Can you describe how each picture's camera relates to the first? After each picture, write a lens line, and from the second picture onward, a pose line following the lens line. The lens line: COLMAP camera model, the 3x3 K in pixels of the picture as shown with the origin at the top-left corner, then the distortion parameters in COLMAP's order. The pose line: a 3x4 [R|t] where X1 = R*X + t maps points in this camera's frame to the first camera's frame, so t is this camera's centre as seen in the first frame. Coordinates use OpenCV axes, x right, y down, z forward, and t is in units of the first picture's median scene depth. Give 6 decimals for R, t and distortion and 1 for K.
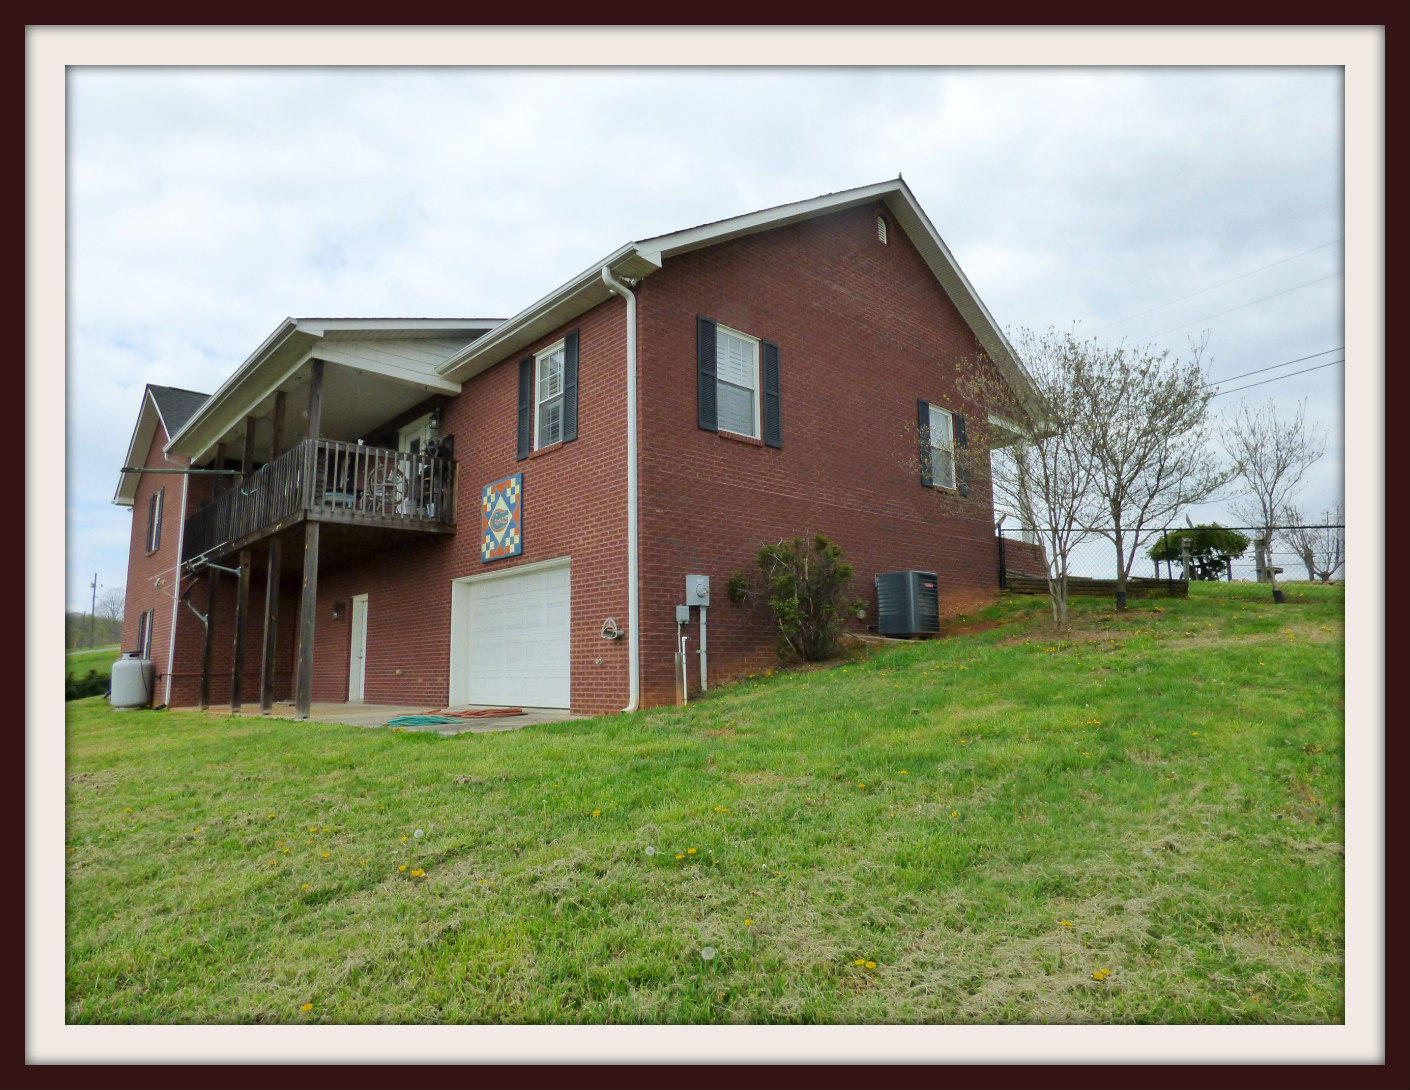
lens RADIAL K [[783.9, 0, 705.0], [0, 783.9, 545.0], [0, 0, 1]] dist [0.001183, -0.038918]
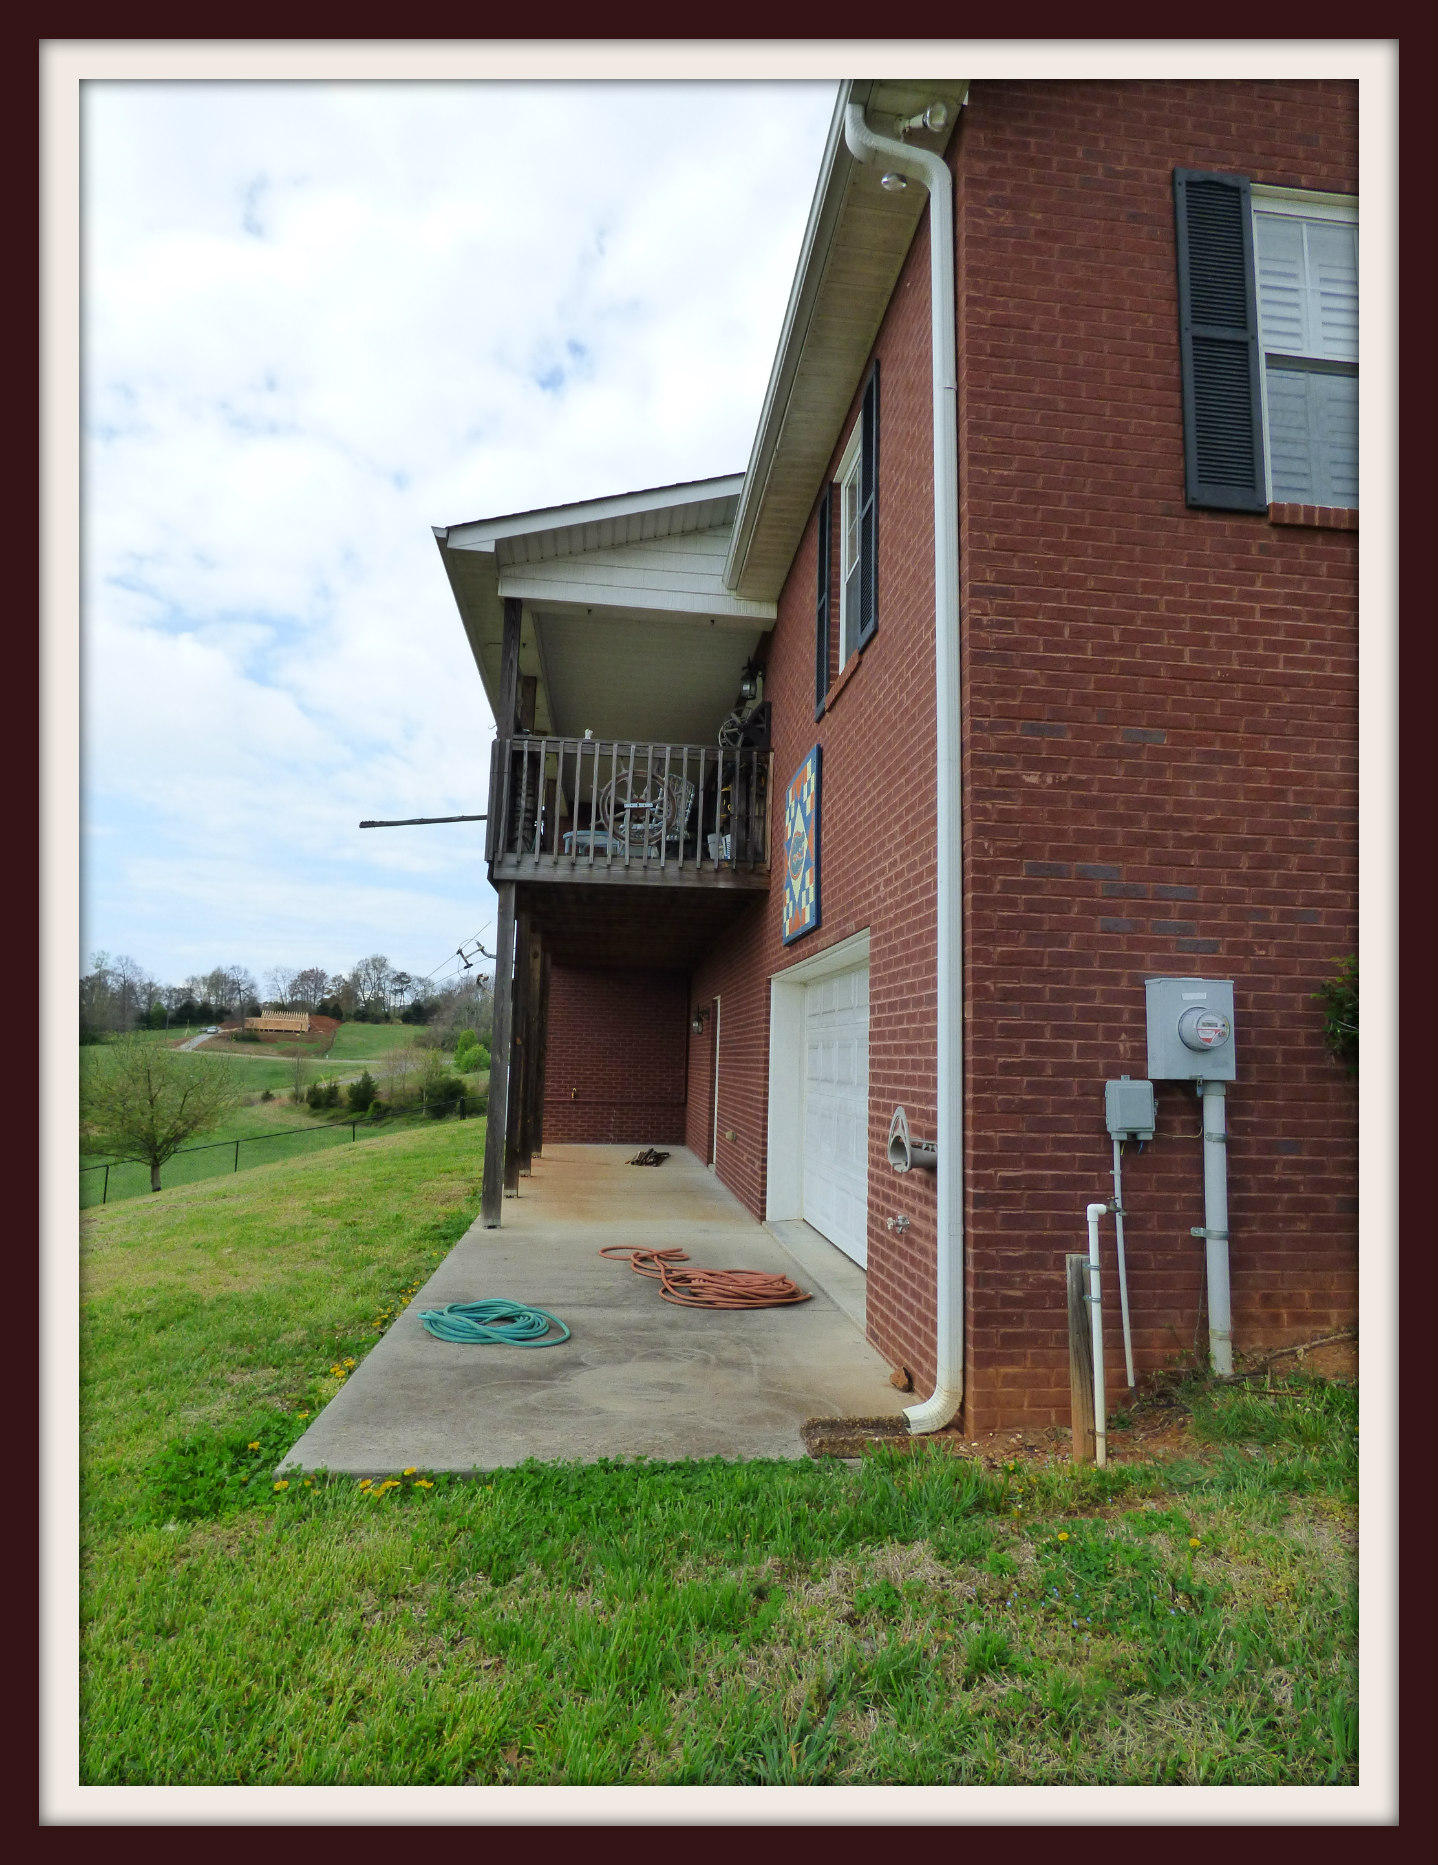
lens RADIAL K [[1036.8, 0, 719.0], [0, 1036.8, 932.5], [0, 0, 1]] dist [0.001183, -0.038918]
pose [[0.802490, -0.036485, -0.595549, 0.082952], [0.053334, 0.998519, 0.010695, 0.006949], [0.594278, -0.040346, 0.803247, 0.564985]]
